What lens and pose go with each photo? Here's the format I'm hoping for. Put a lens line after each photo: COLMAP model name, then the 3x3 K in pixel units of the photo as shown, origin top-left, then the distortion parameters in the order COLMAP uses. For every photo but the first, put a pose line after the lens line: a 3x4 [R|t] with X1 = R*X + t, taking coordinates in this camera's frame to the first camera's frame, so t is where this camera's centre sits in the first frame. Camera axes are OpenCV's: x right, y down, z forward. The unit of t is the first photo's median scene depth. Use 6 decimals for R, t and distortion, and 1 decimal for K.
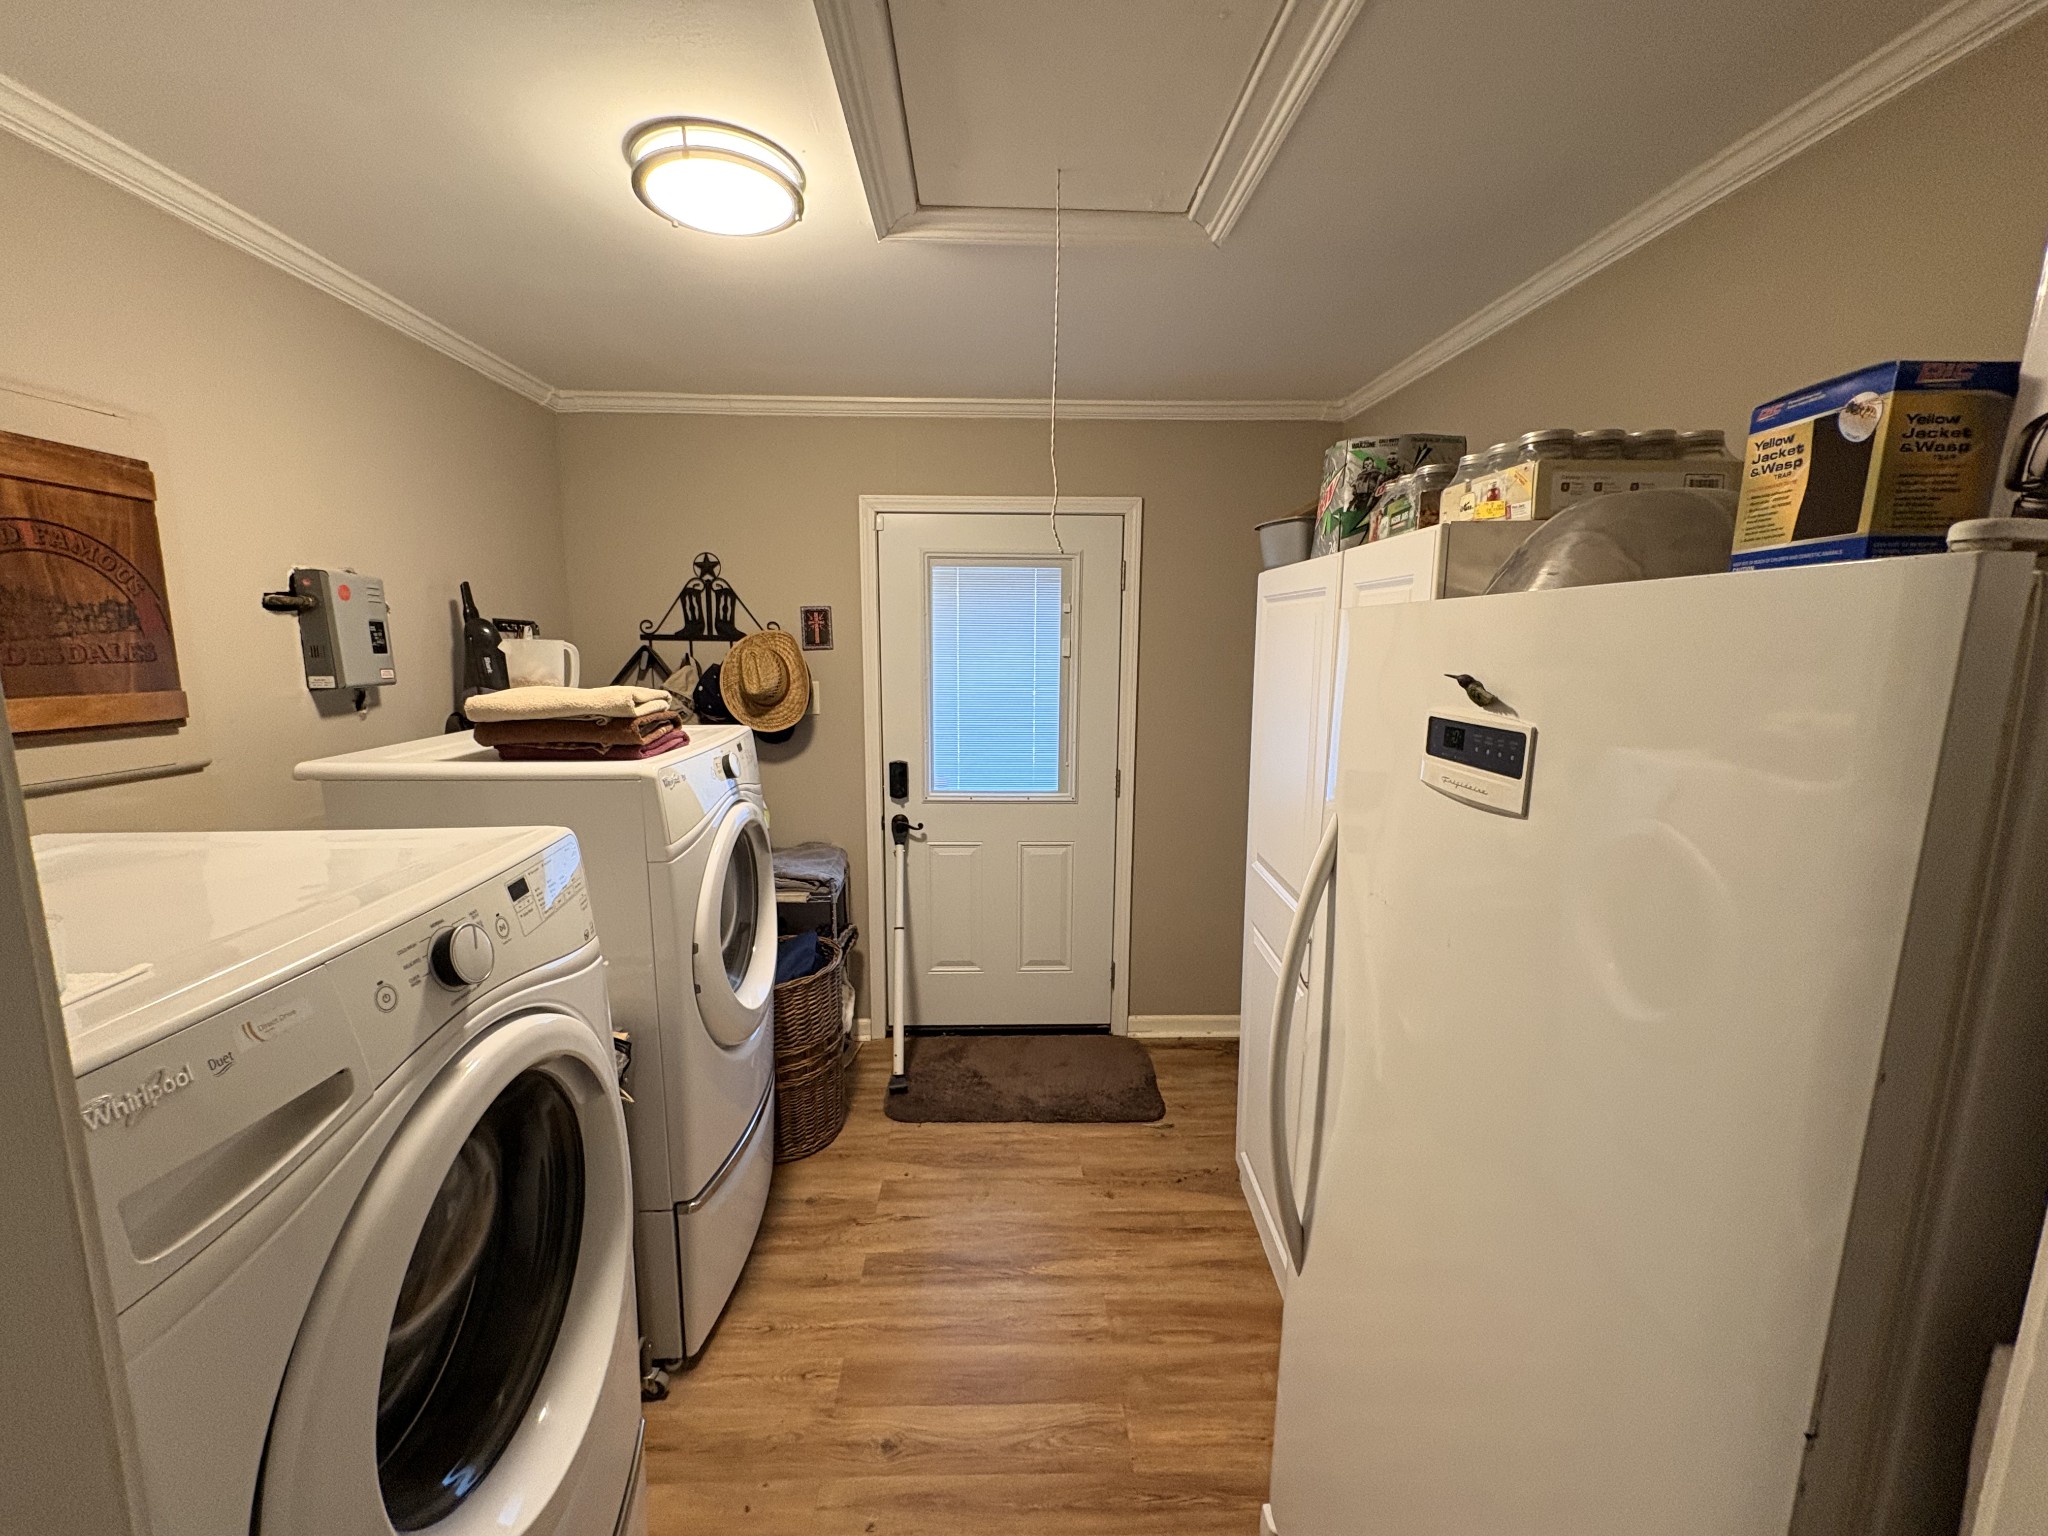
lens RADIAL K [[815.4, 0, 1021.9], [0, 815.4, 765.1], [0, 0, 1]] dist [0.000137, 0.000139]
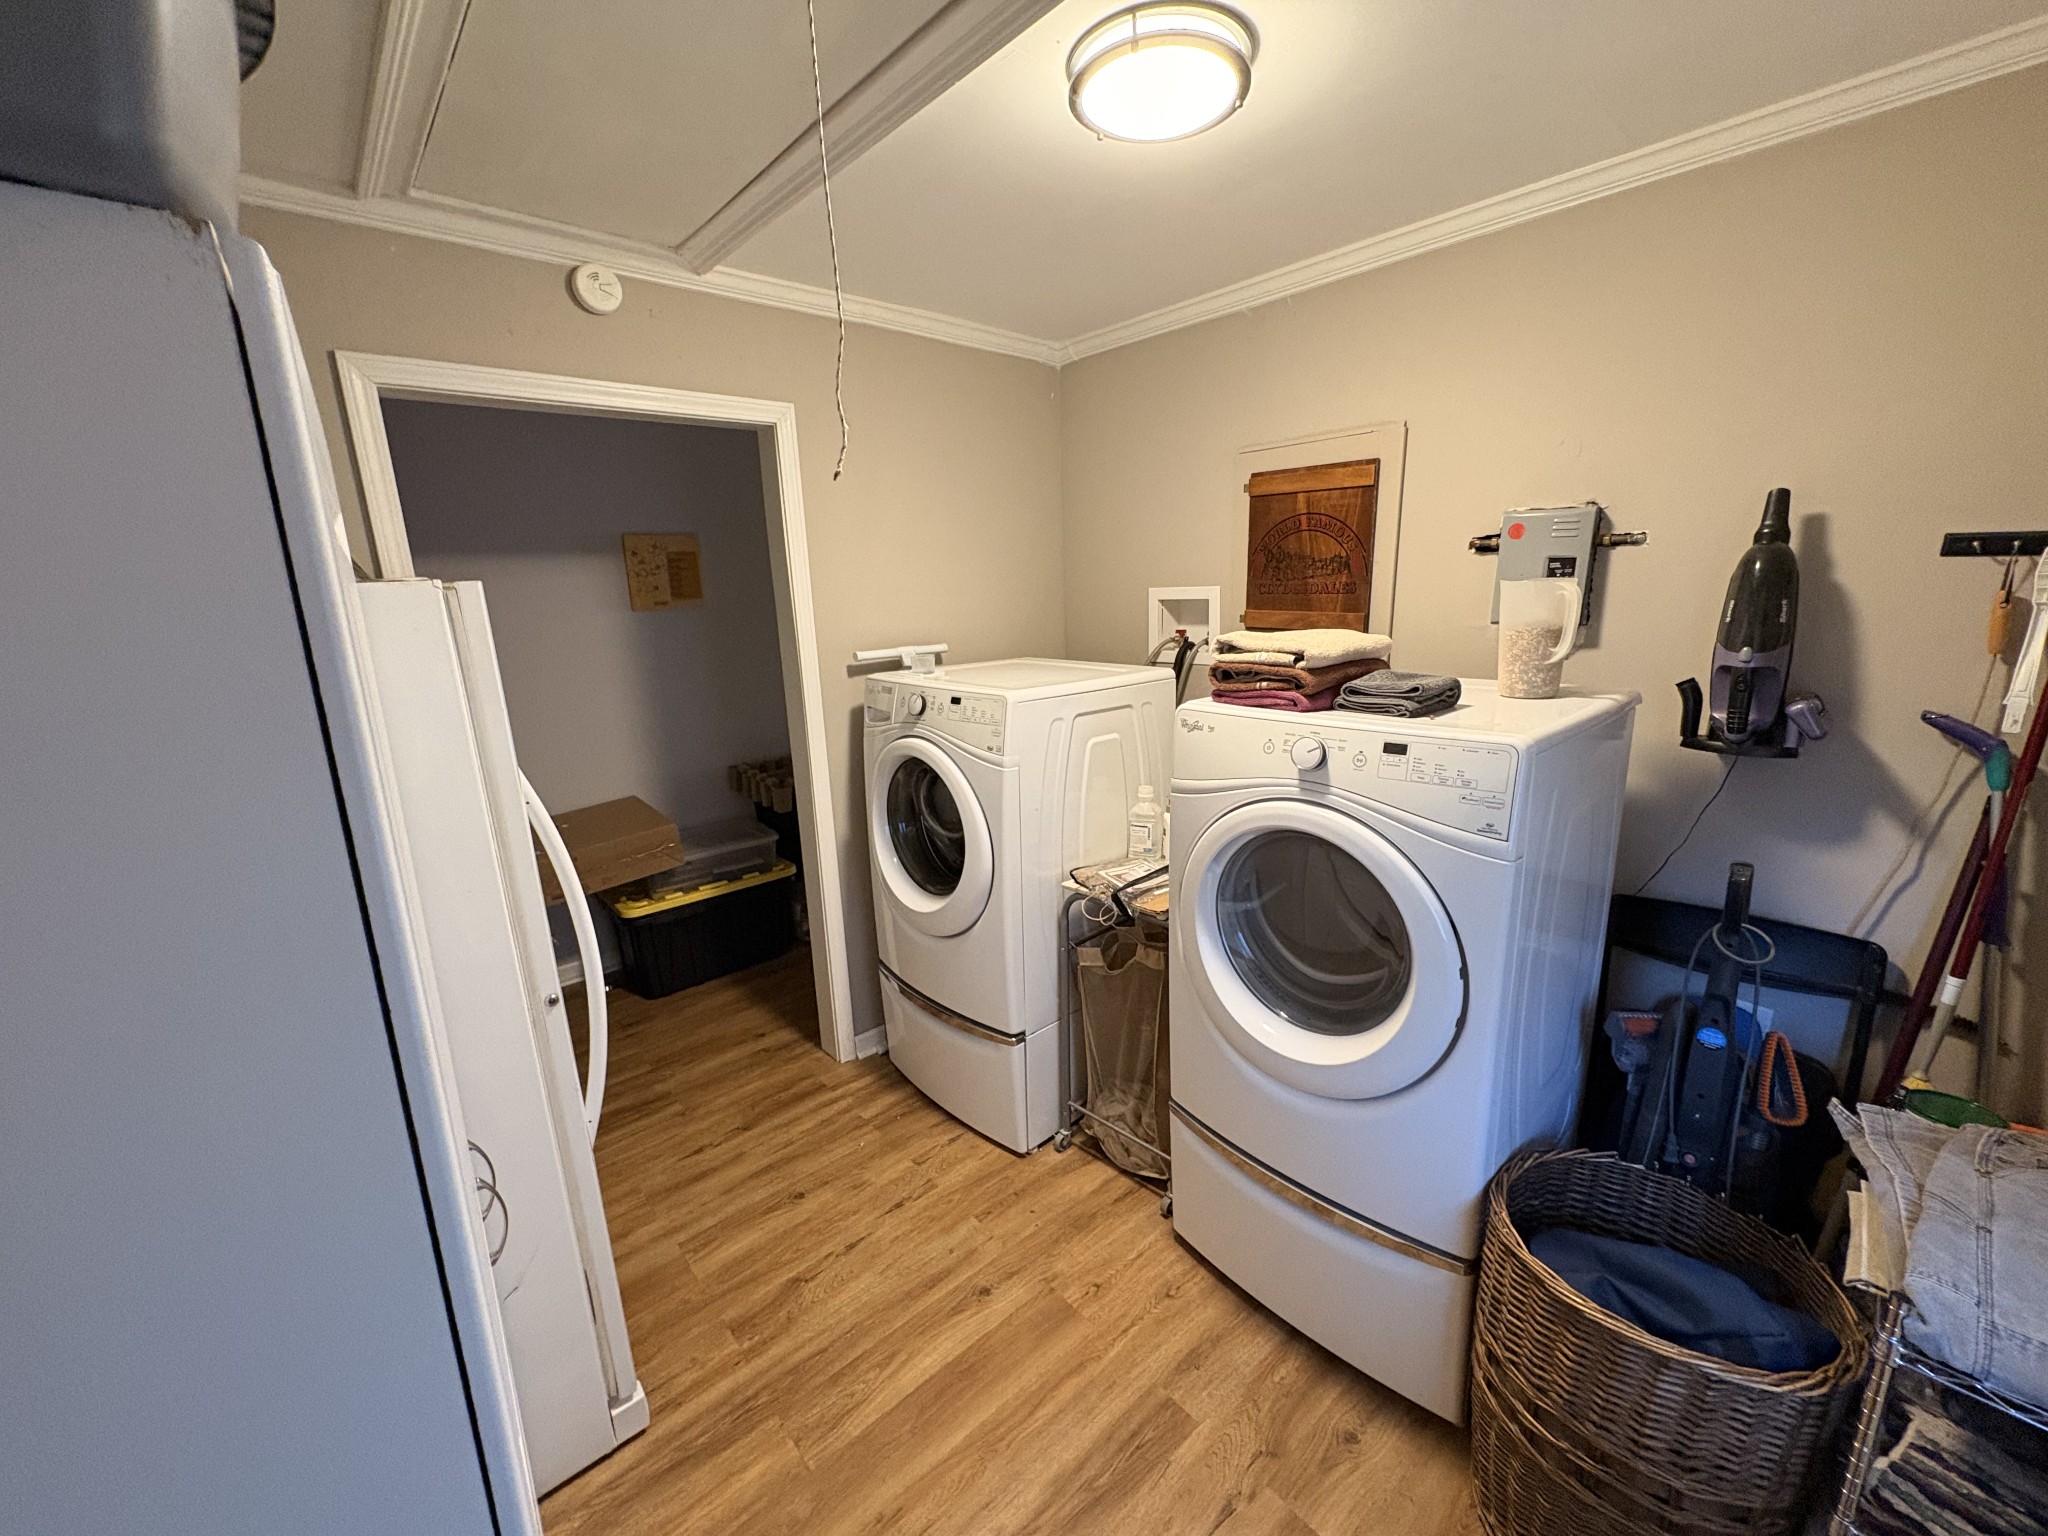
lens RADIAL K [[815.4, 0, 1021.9], [0, 815.4, 765.1], [0, 0, 1]] dist [0.000137, 0.000139]
pose [[-0.775998, 0.162208, -0.609520, 0.383868], [-0.072408, 0.937066, 0.341562, -0.274749], [0.626565, 0.309186, -0.715417, 1.635252]]
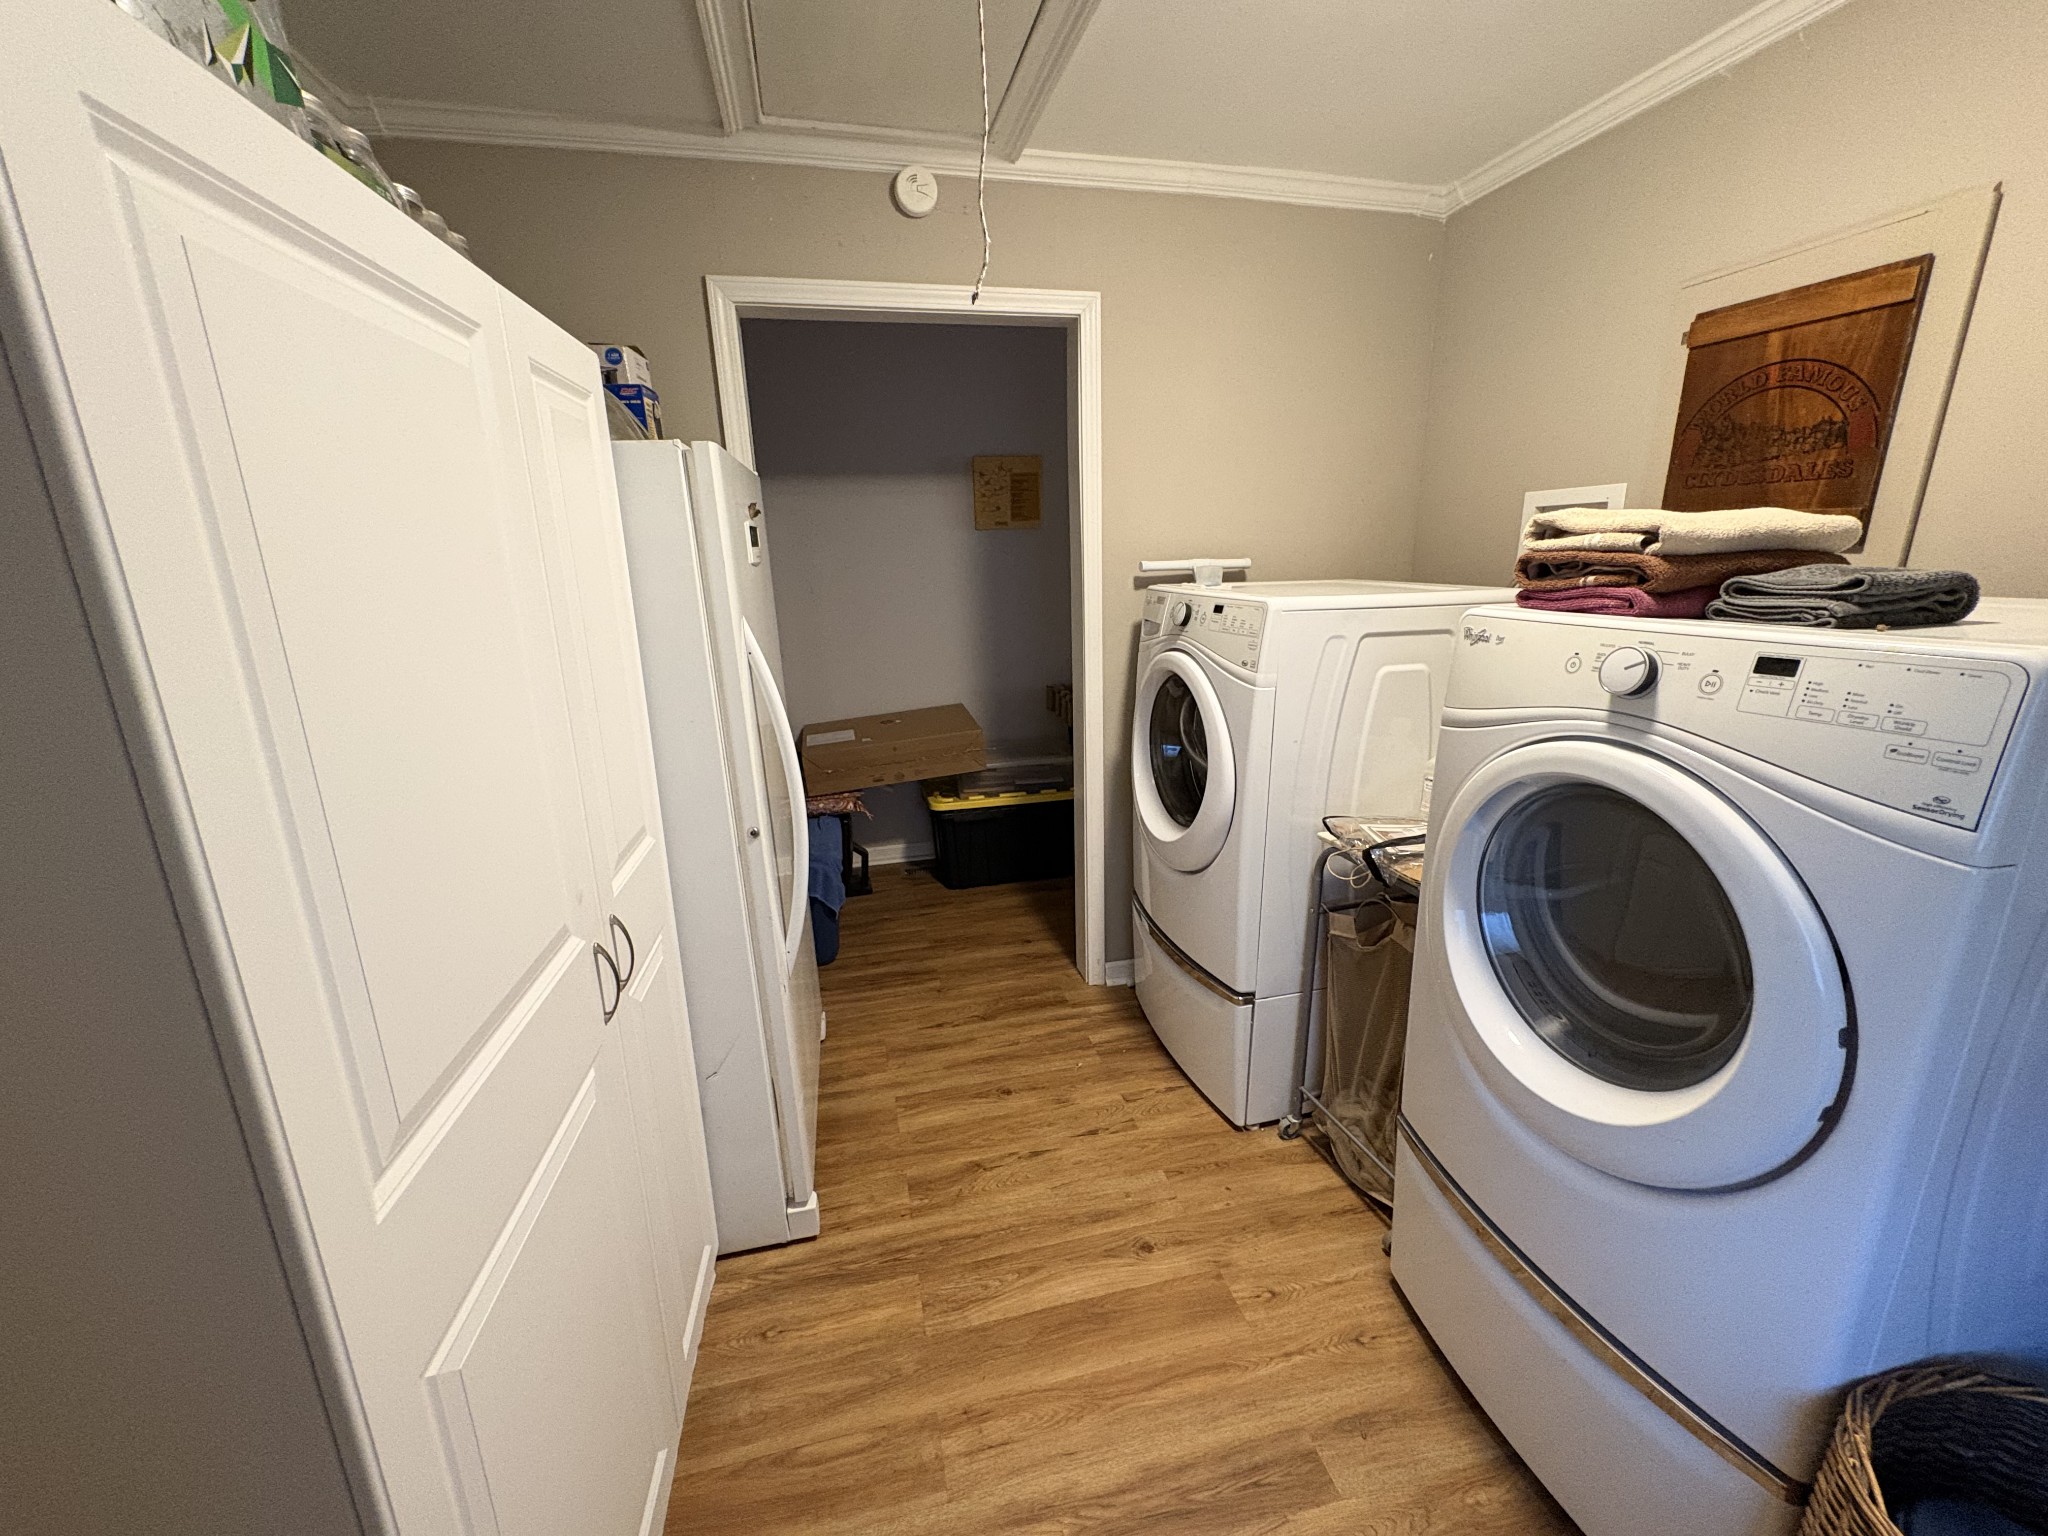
lens RADIAL K [[815.4, 0, 1021.9], [0, 815.4, 765.1], [0, 0, 1]] dist [0.000137, 0.000139]
pose [[-0.980663, 0.068946, -0.183158, 0.150034], [-0.011787, 0.913382, 0.406934, -0.181713], [0.195349, 0.401223, -0.894907, 1.674323]]
